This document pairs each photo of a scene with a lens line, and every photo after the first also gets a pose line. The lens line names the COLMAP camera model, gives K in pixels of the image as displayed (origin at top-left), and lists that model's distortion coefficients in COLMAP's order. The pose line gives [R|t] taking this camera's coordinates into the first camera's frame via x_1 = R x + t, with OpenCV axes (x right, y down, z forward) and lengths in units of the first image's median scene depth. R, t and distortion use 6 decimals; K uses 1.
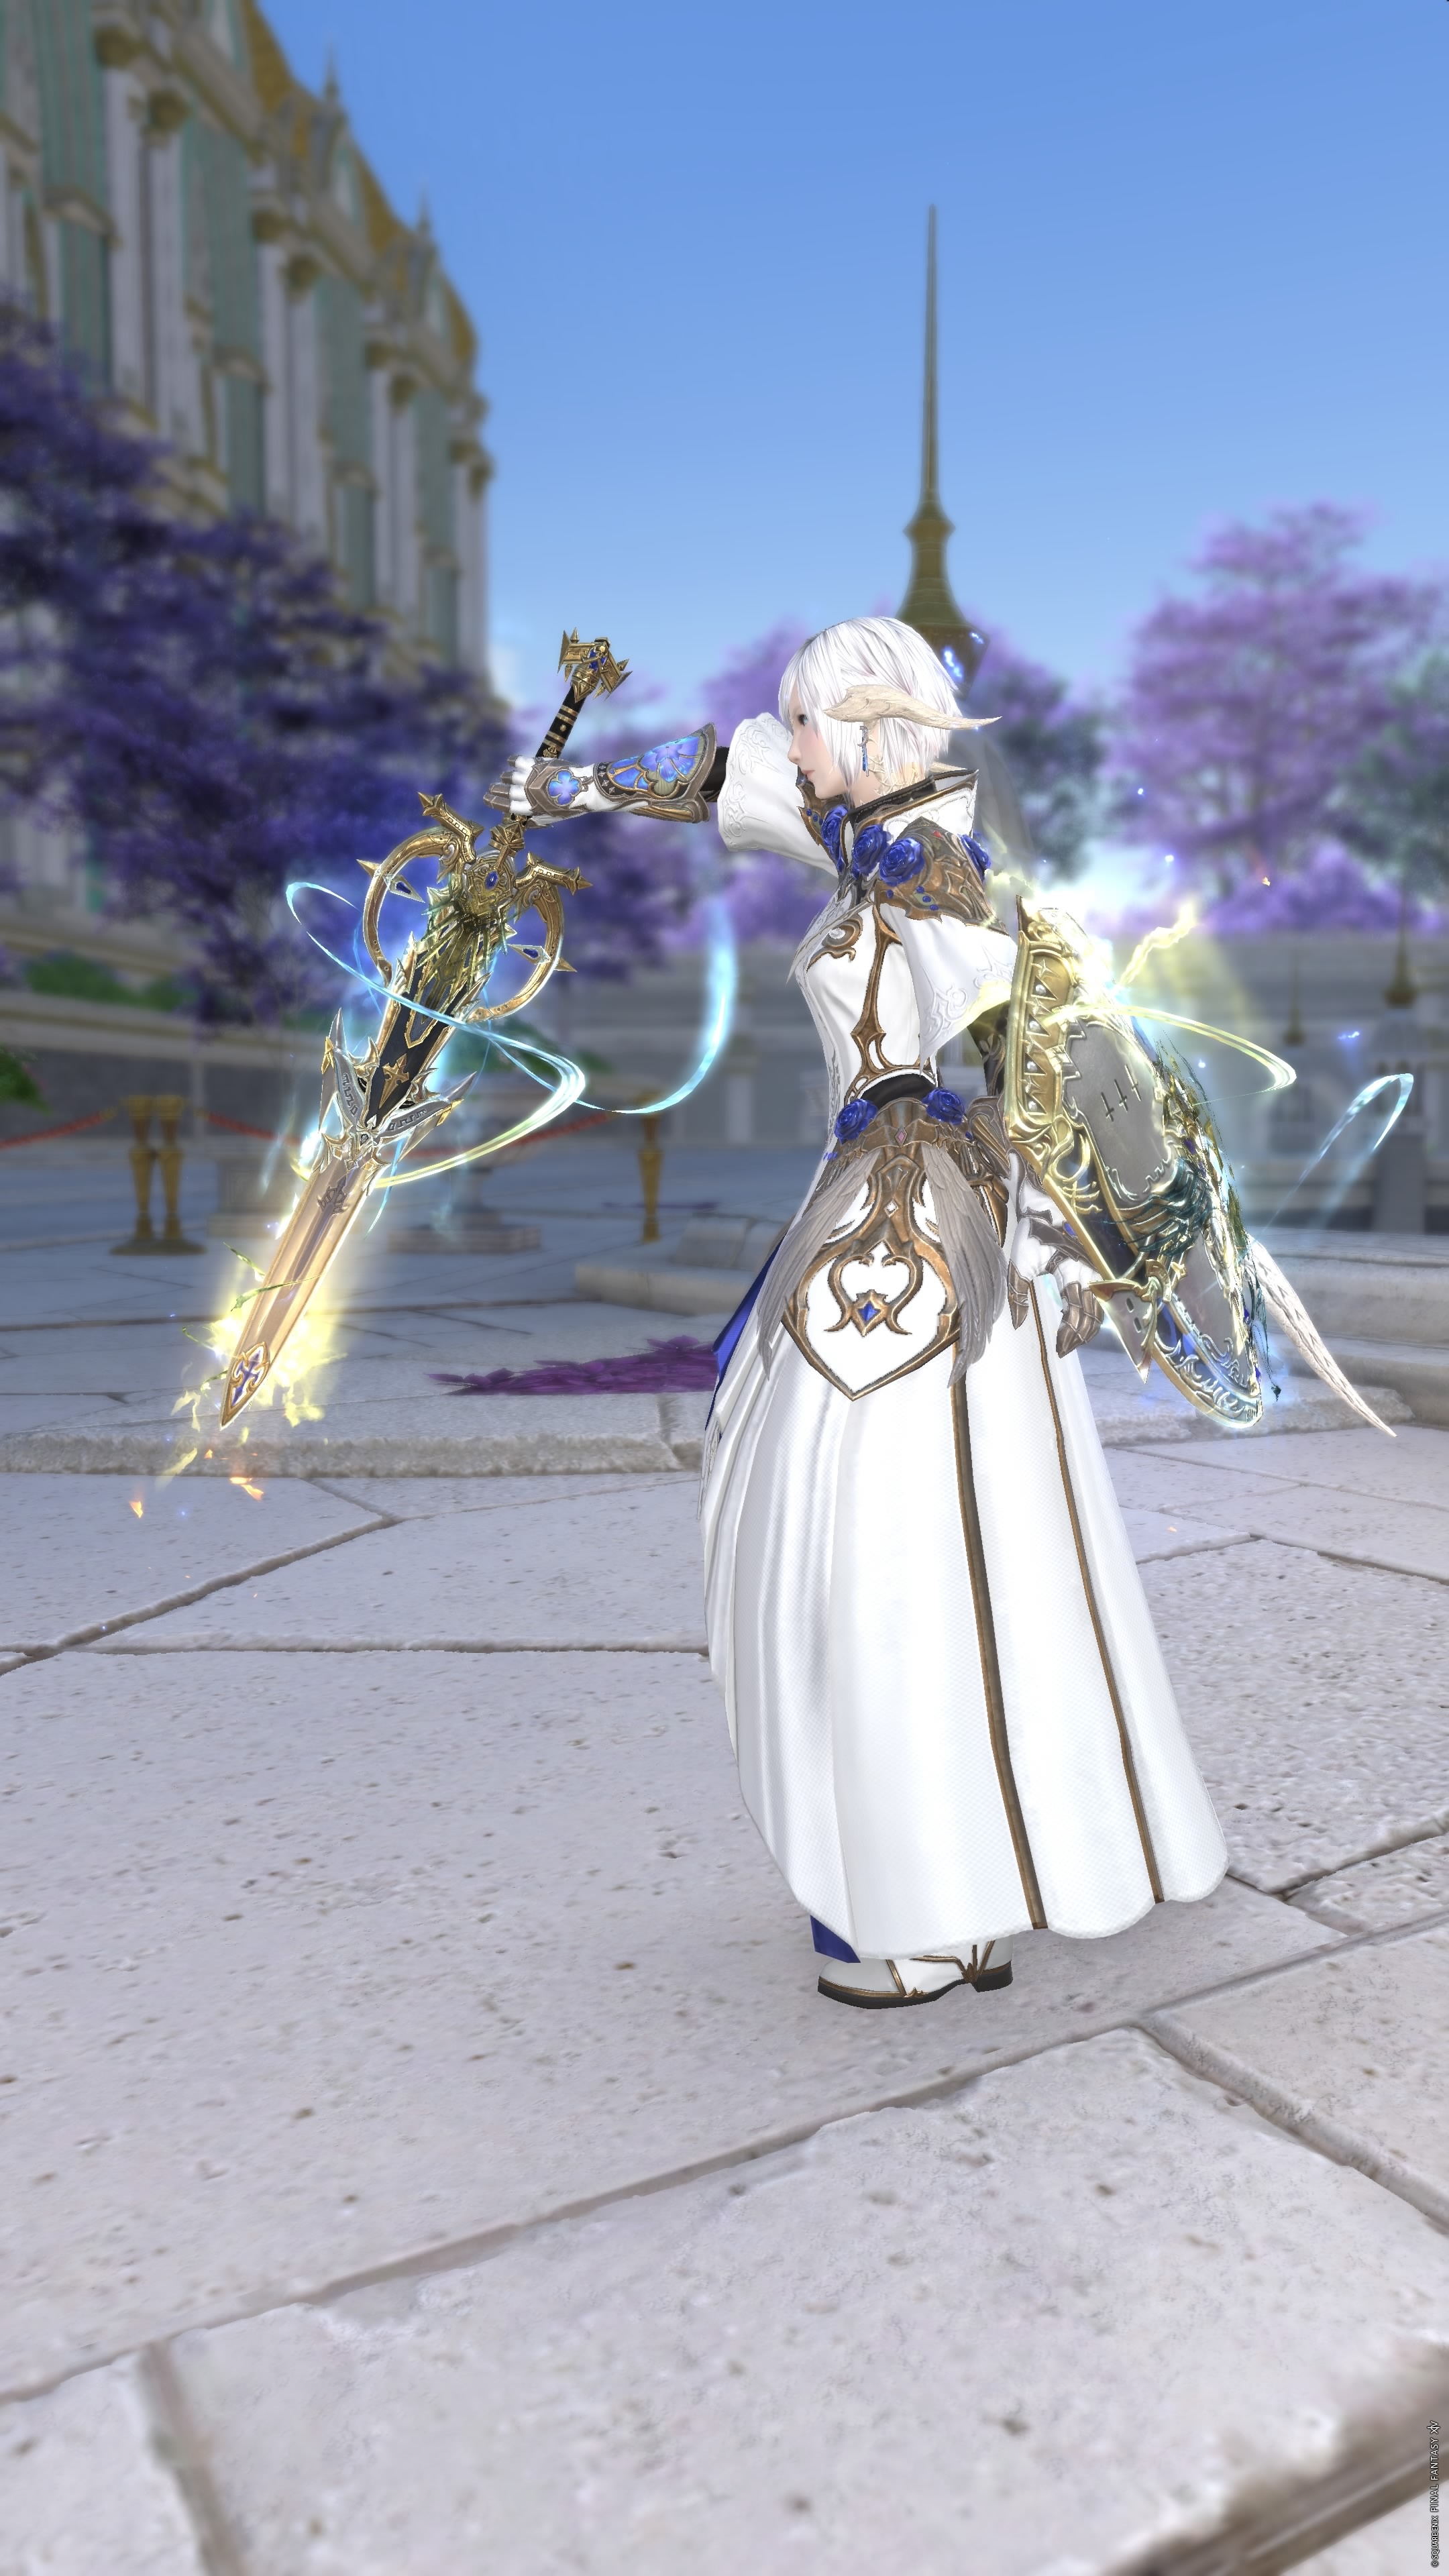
lens RADIAL K [[1757.7, 0, 730.4], [0, 1757.7, 1289.7], [0, 0, 1]] dist [0.004711, -0.004086]
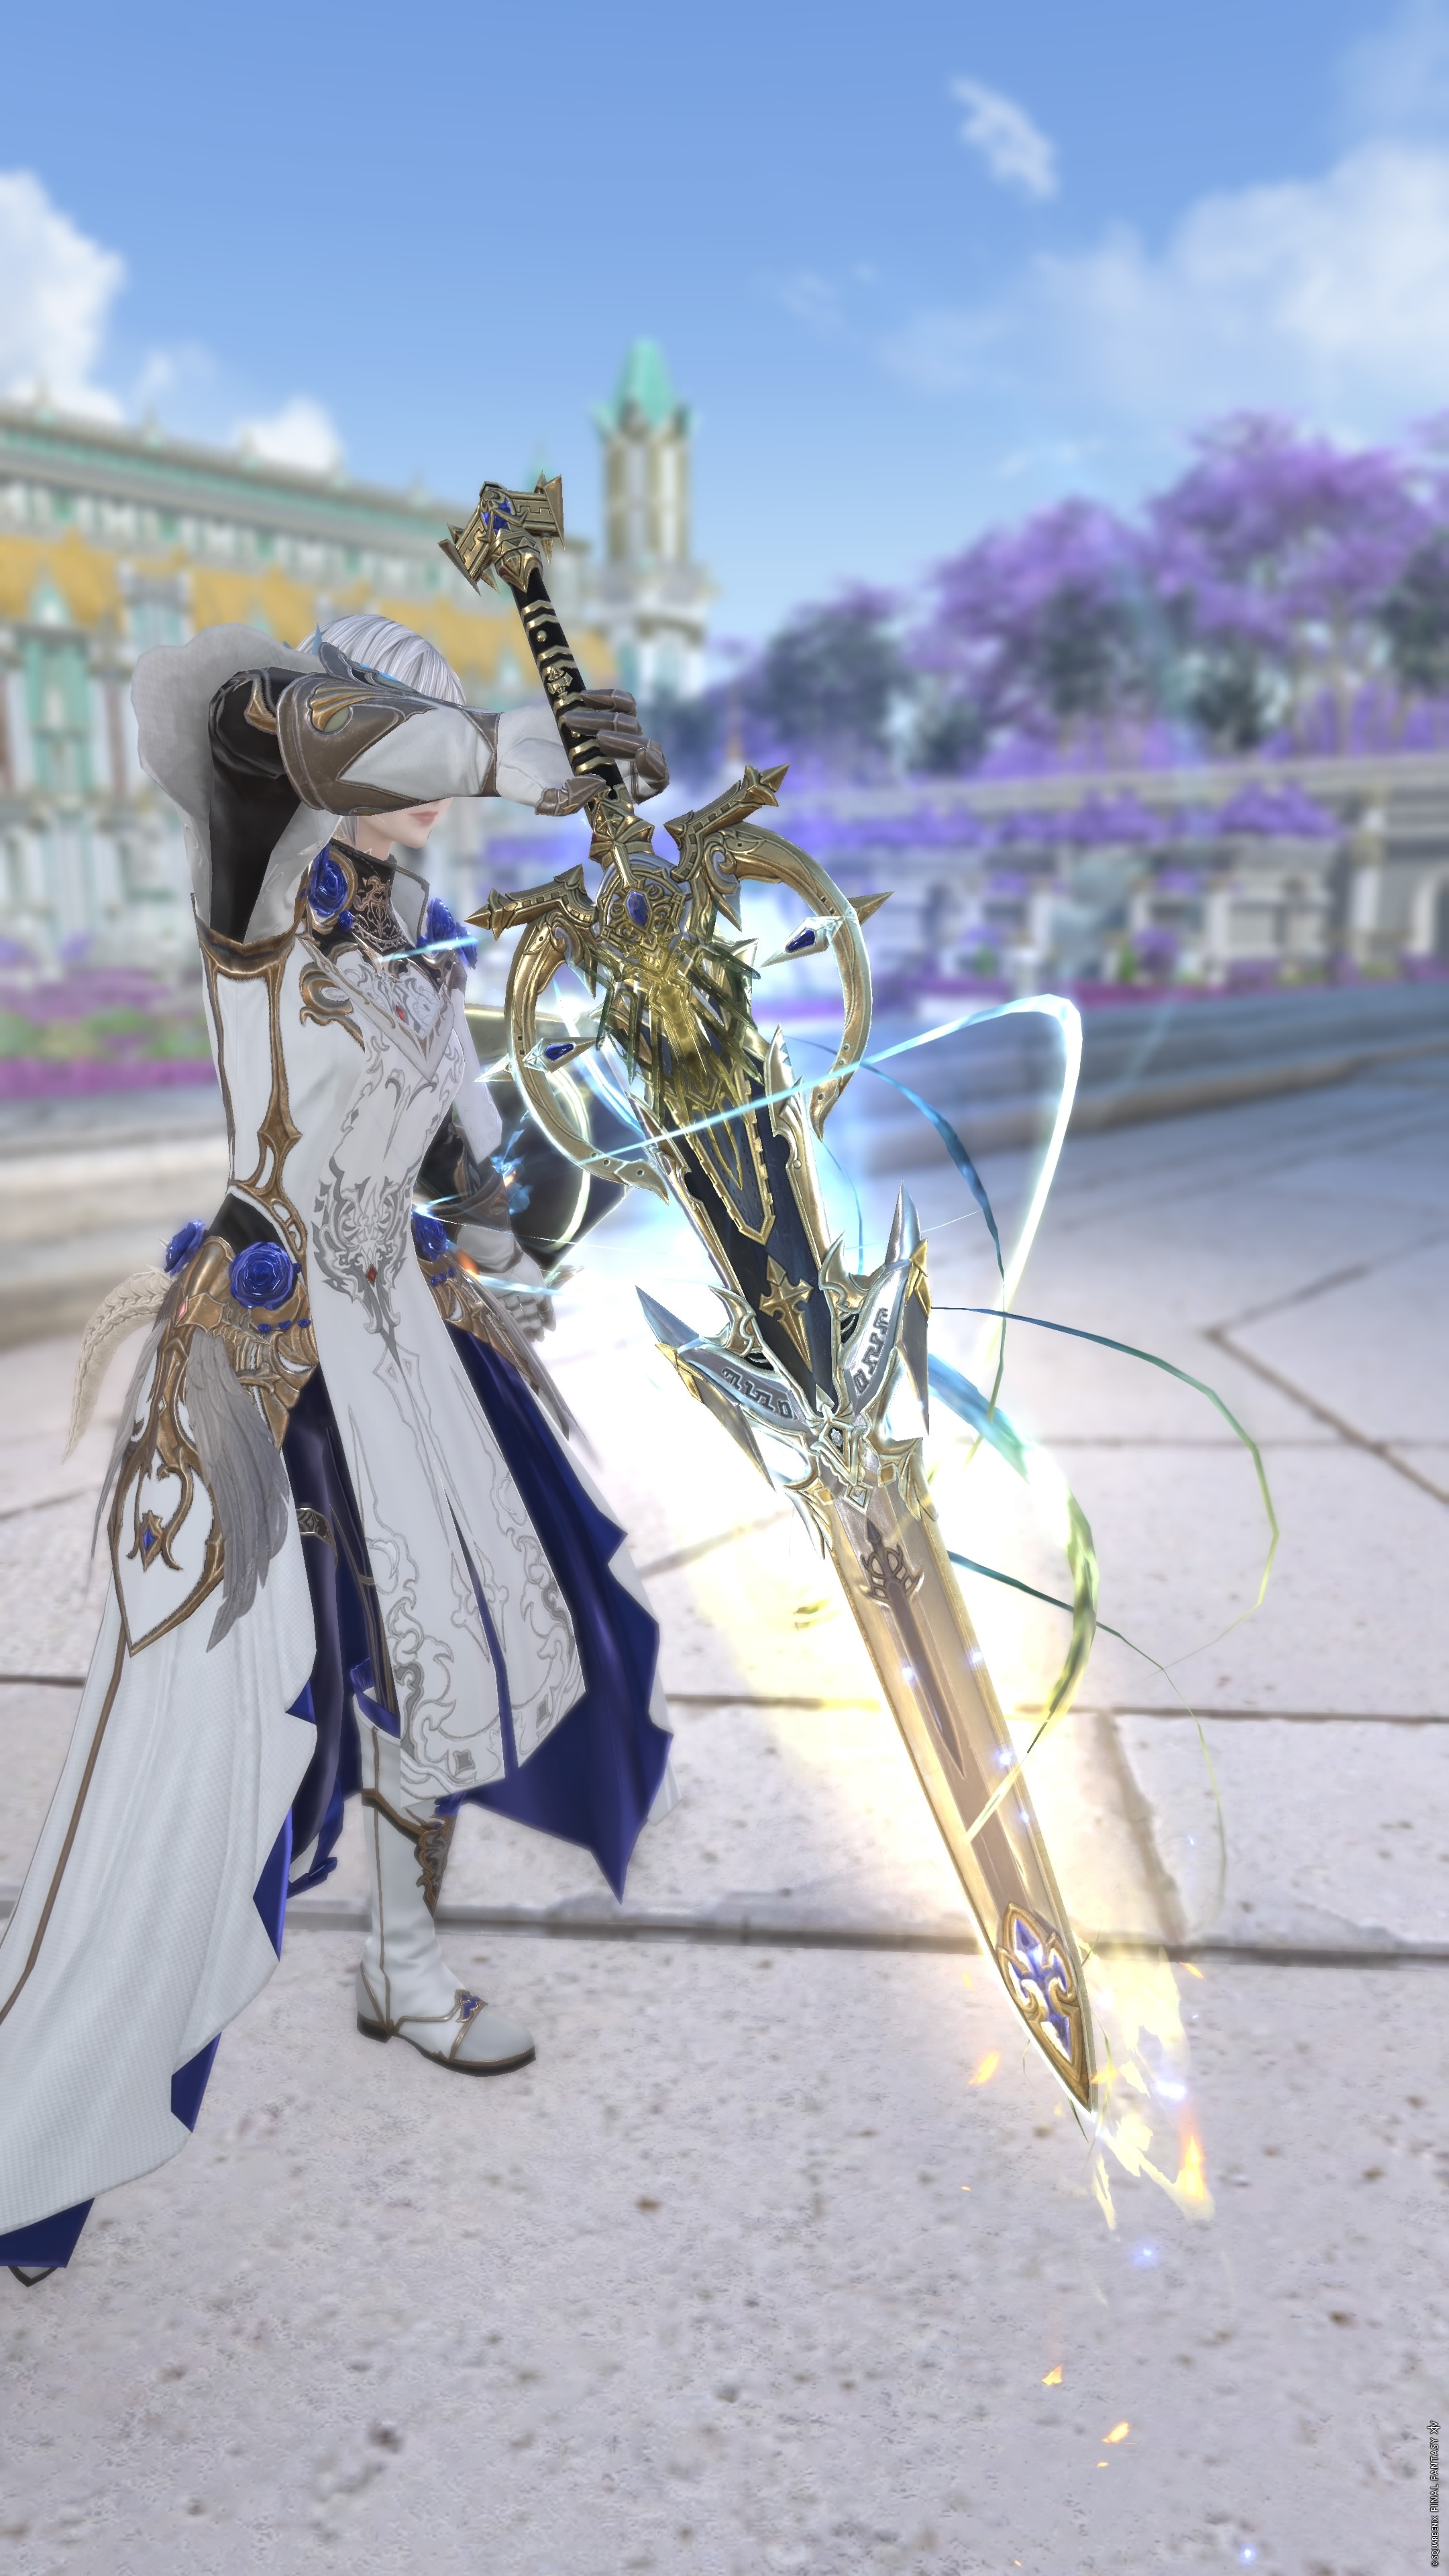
lens RADIAL K [[1539.1, 0, 725.3], [0, 1539.1, 1290.1], [0, 0, 1]] dist [-0.002313, 0.001188]
pose [[-0.836620, -0.129912, 0.532156, -0.389158], [0.049632, 0.949498, 0.309823, -0.248590], [-0.545531, 0.285616, -0.787921, 1.286106]]
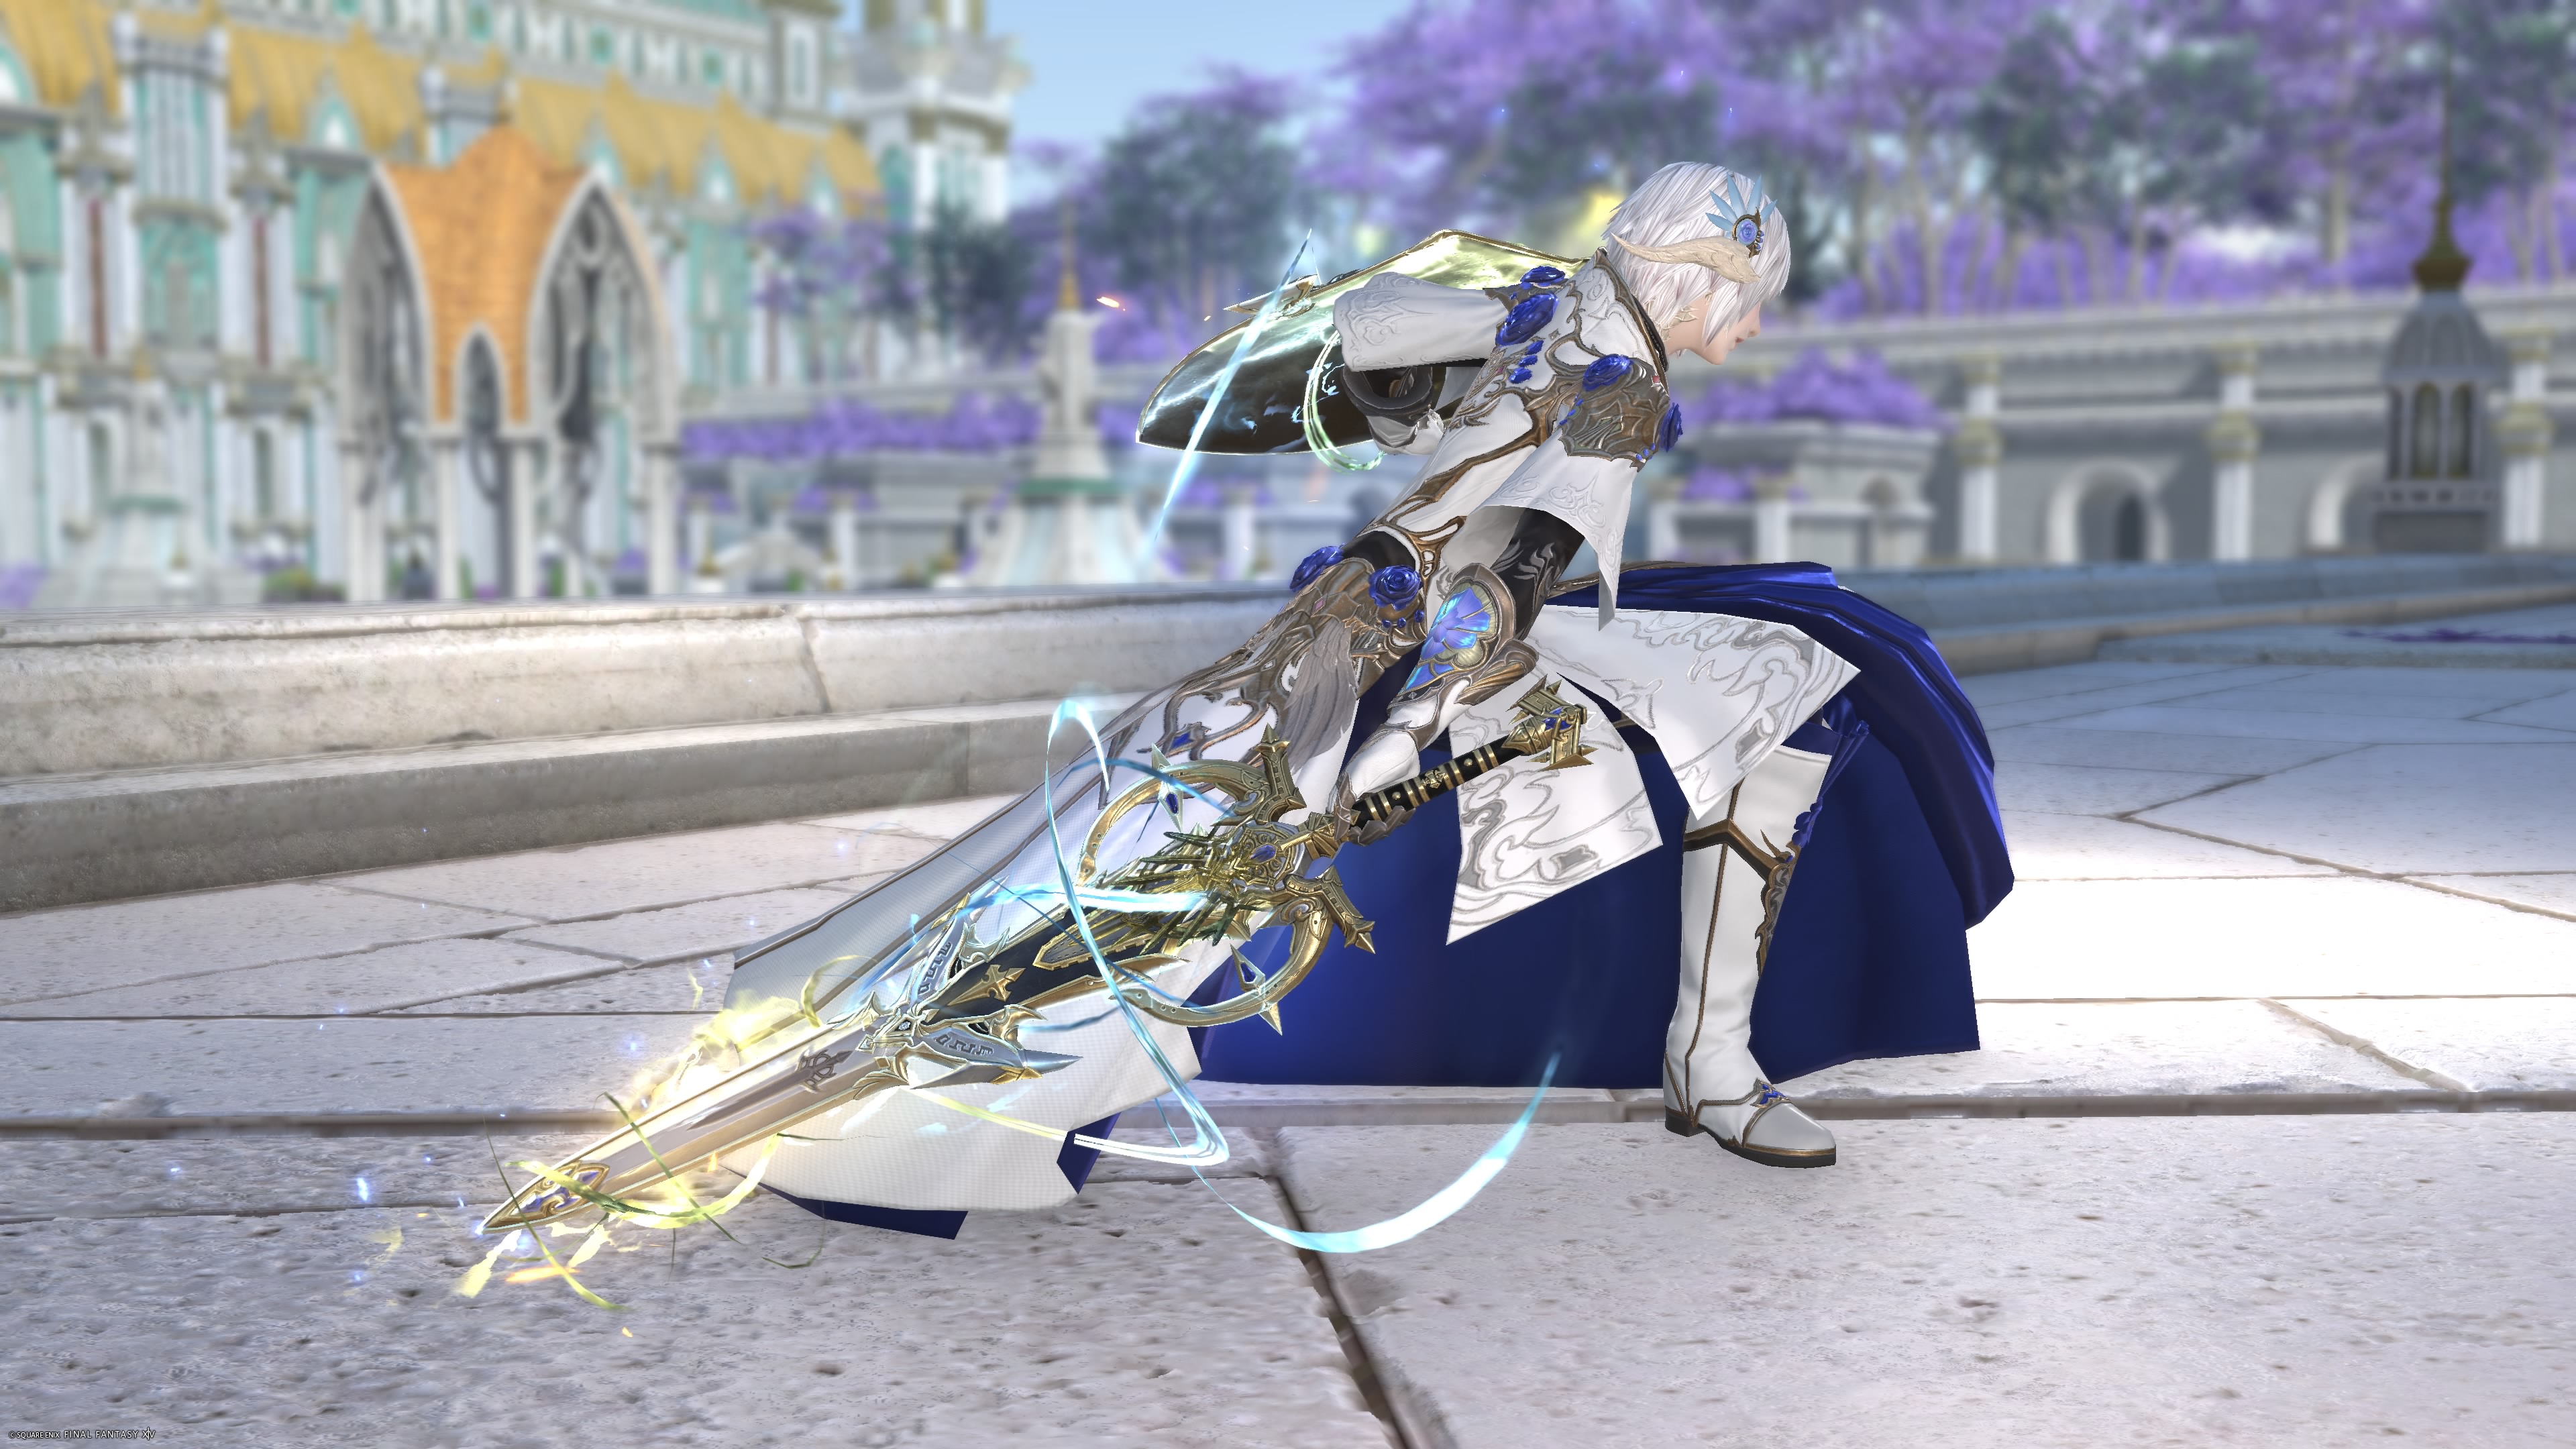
lens RADIAL K [[2382.8, 0, 1285.7], [0, 2382.8, 725.1], [0, 0, 1]] dist [-0.001138, 0.000000]
pose [[-0.888791, -0.035501, 0.456935, -0.210231], [0.041380, 0.986708, 0.157148, -0.051929], [-0.456441, 0.158580, -0.875508, 1.931256]]
